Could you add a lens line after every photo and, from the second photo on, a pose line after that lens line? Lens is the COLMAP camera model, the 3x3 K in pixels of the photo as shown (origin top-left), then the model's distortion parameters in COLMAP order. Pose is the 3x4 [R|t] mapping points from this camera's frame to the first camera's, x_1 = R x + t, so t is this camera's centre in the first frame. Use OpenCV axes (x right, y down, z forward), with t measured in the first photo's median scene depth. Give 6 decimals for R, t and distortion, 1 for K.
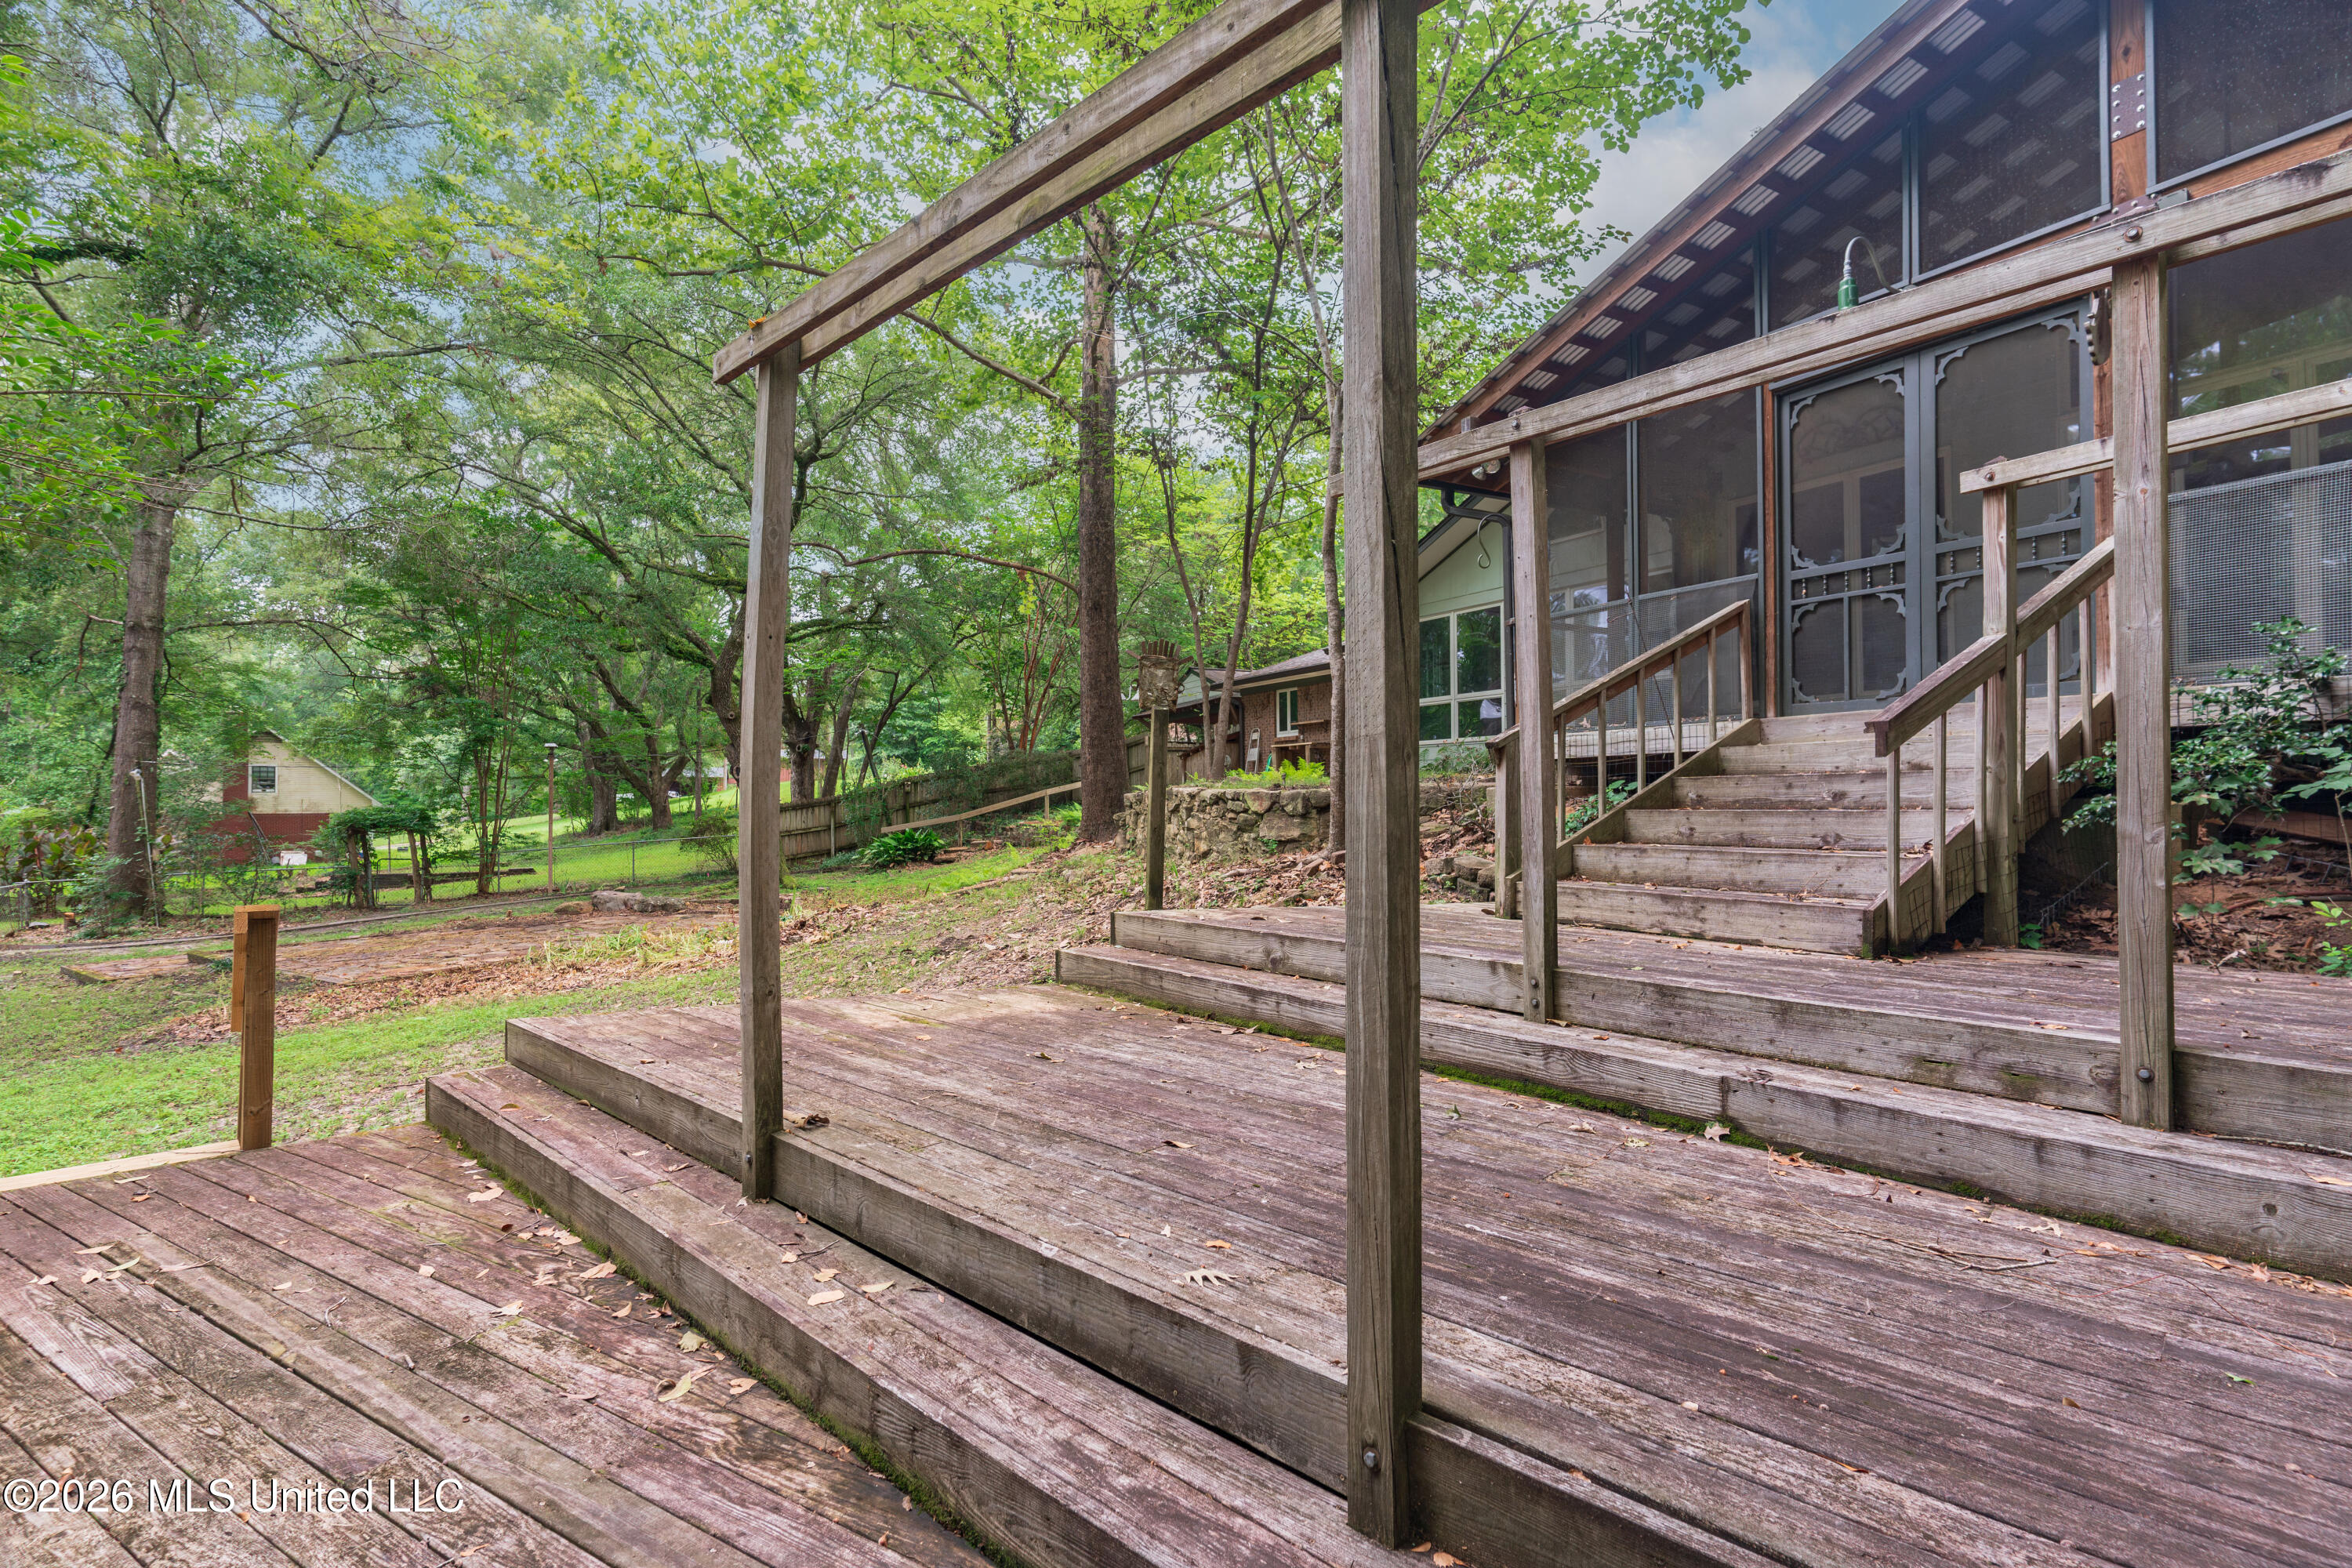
lens RADIAL K [[1133.7, 0, 1164.9], [0, 1133.7, 732.0], [0, 0, 1]] dist [0.000486, 0.000801]
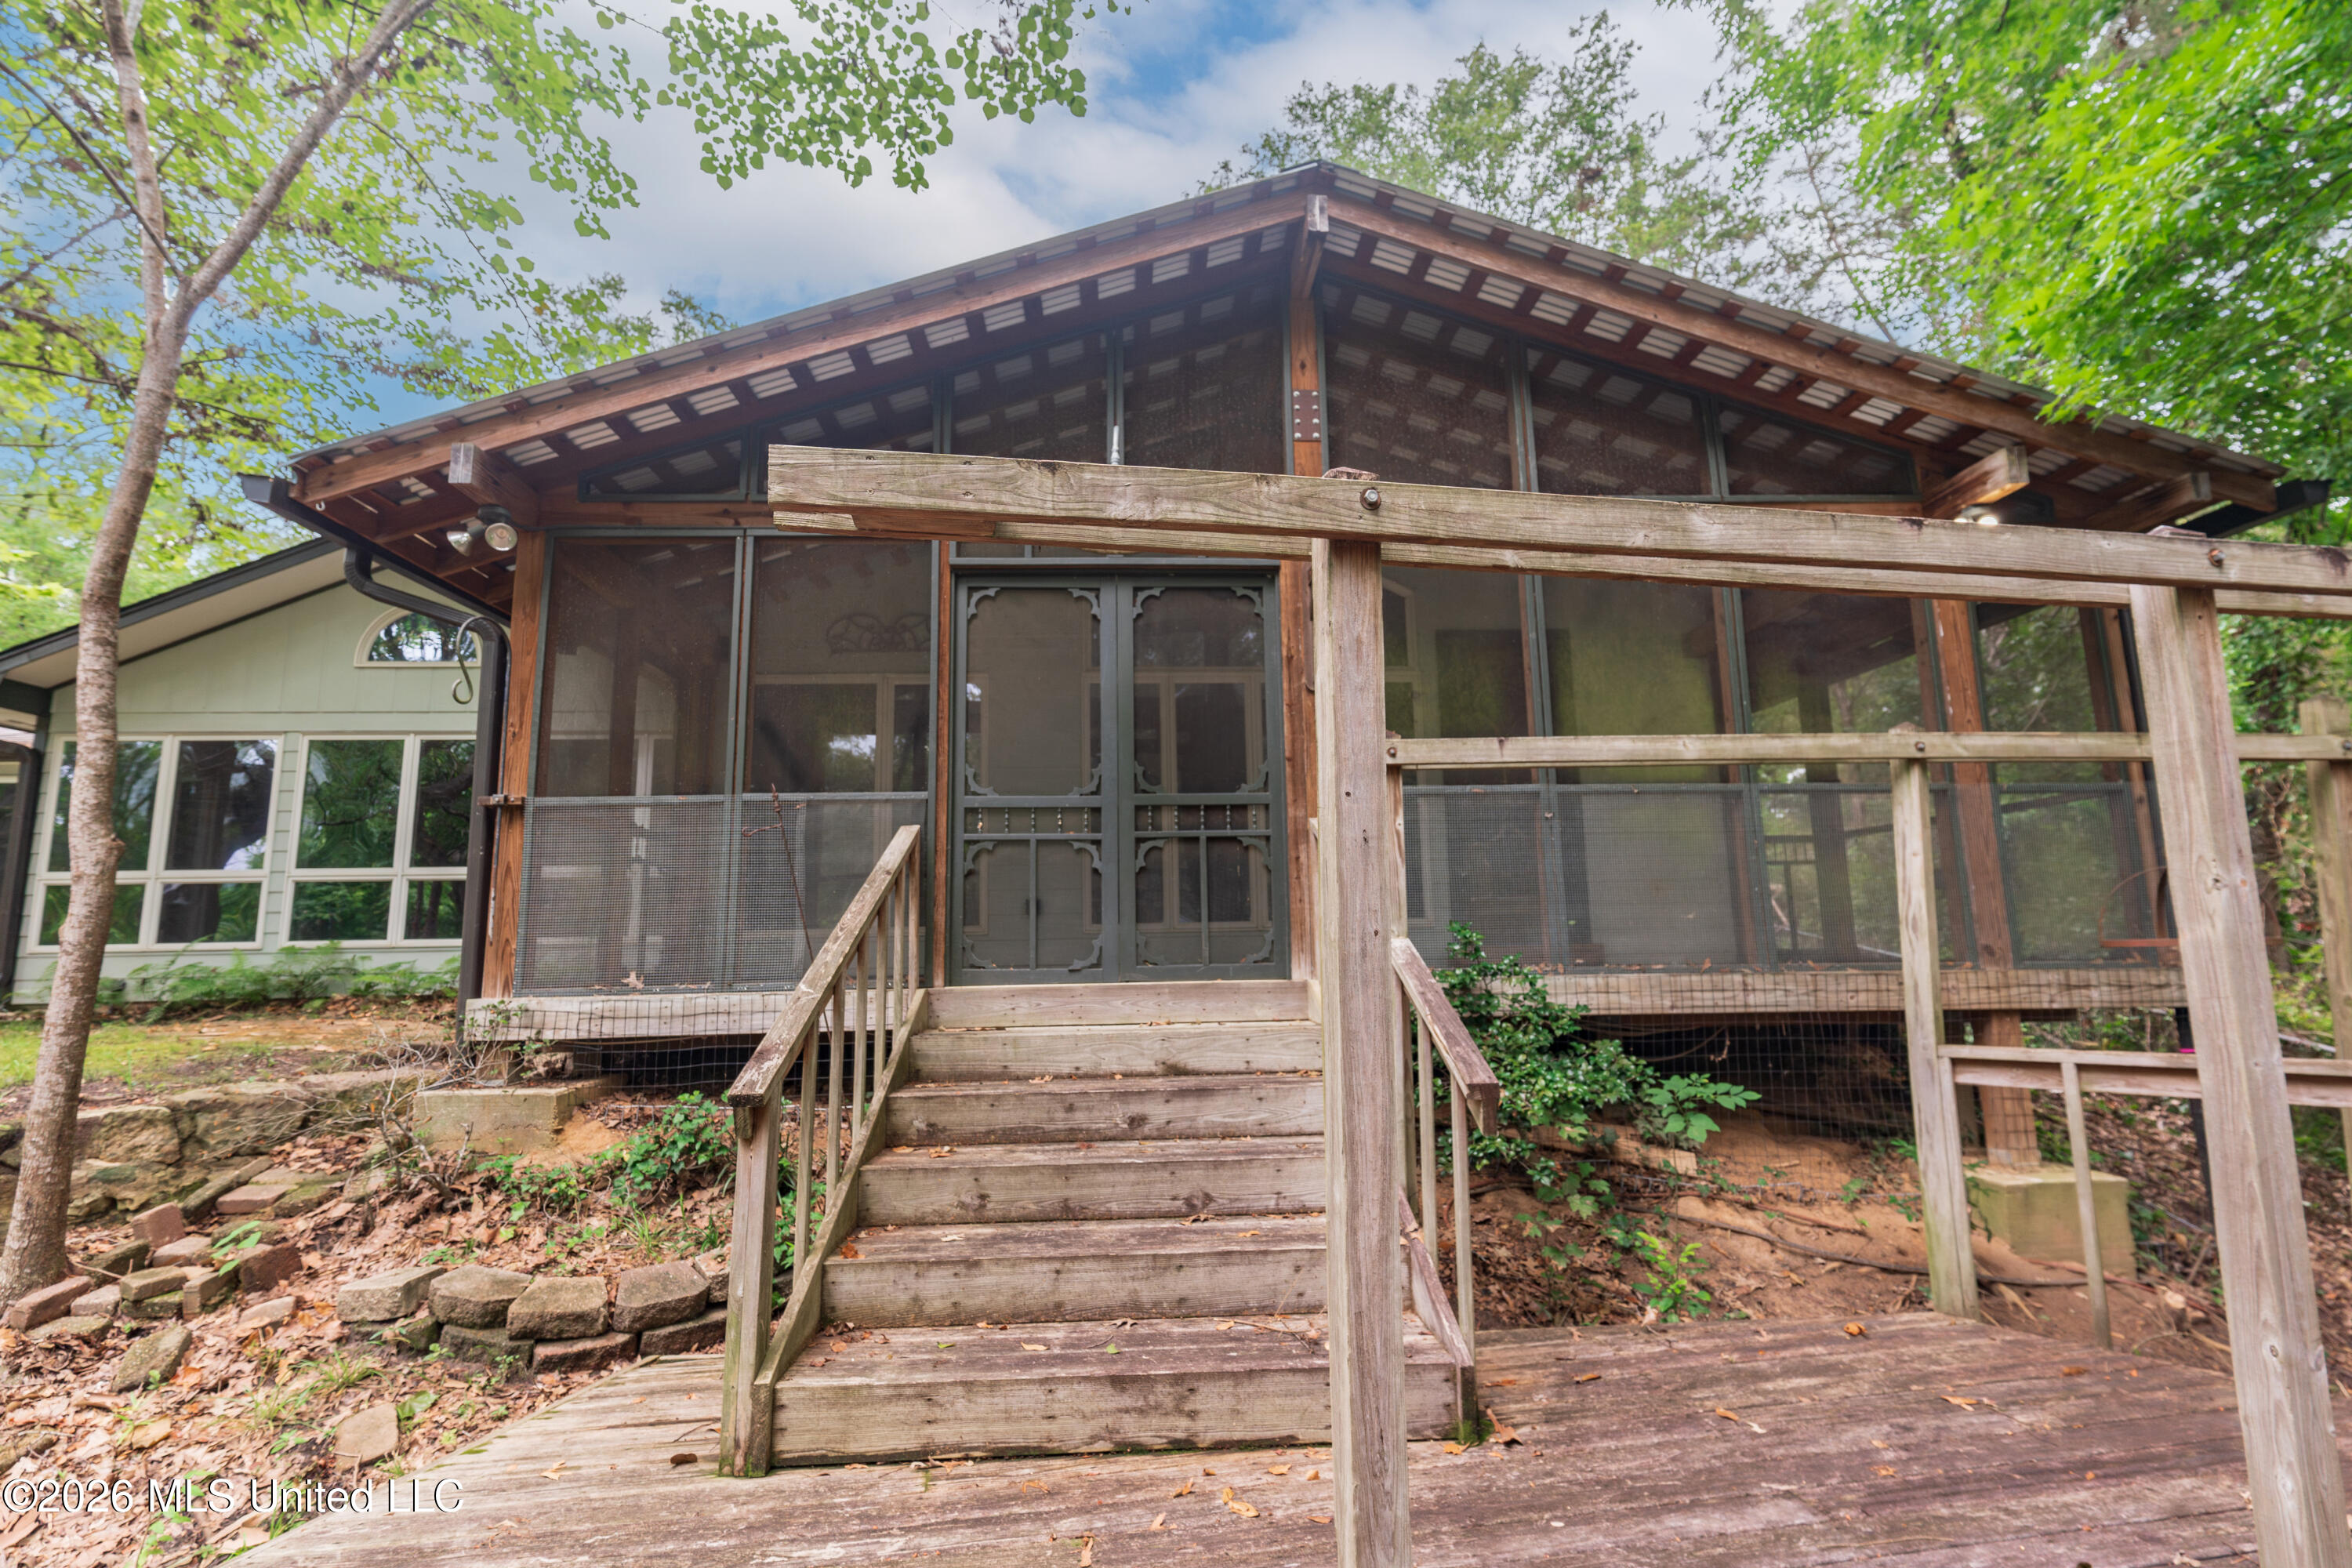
lens RADIAL K [[1133.7, 0, 1177.0], [0, 1133.7, 763.7], [0, 0, 1]] dist [0.000486, 0.000801]
pose [[0.462567, 0.146008, 0.874479, -0.119112], [-0.043793, 0.988905, -0.141949, -0.106596], [-0.885502, 0.027365, 0.463829, 0.914816]]
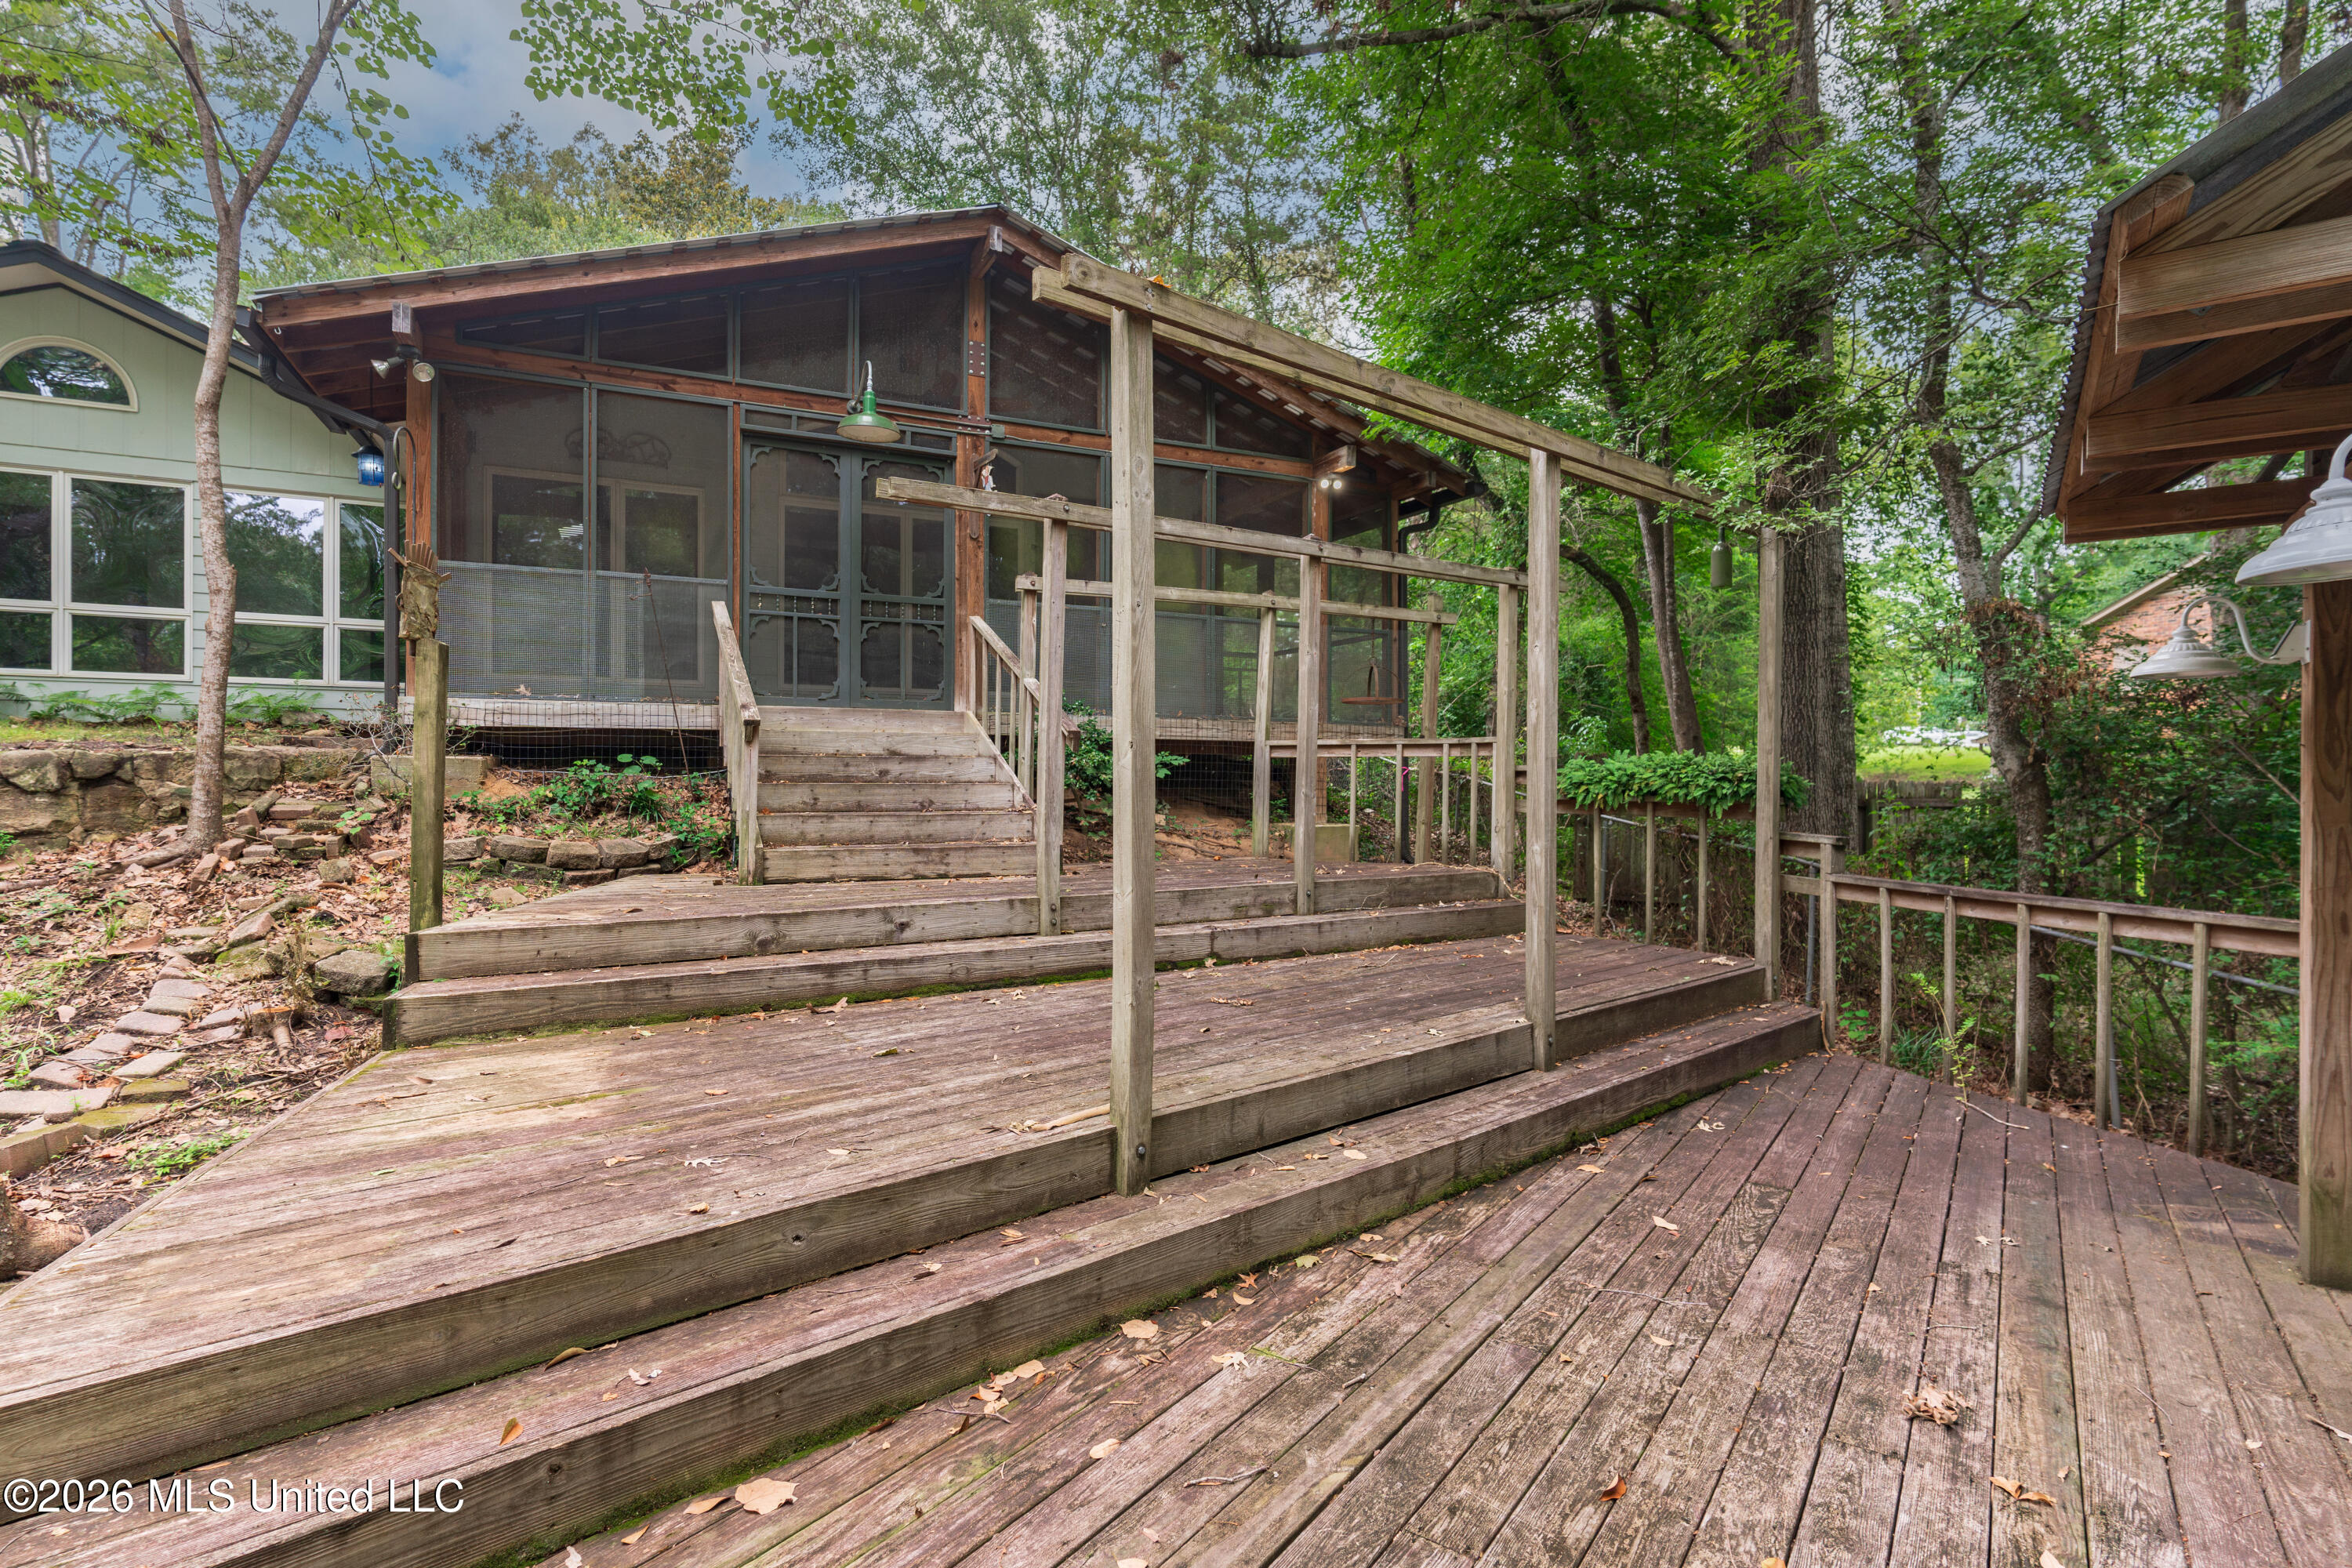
lens RADIAL K [[1133.7, 0, 1197.0], [0, 1133.7, 794.4], [0, 0, 1]] dist [0.000486, 0.000801]
pose [[0.066964, -0.018023, 0.997593, -1.127627], [-0.071704, 0.997165, 0.022829, 0.034352], [-0.995176, -0.073060, 0.065482, 0.770331]]
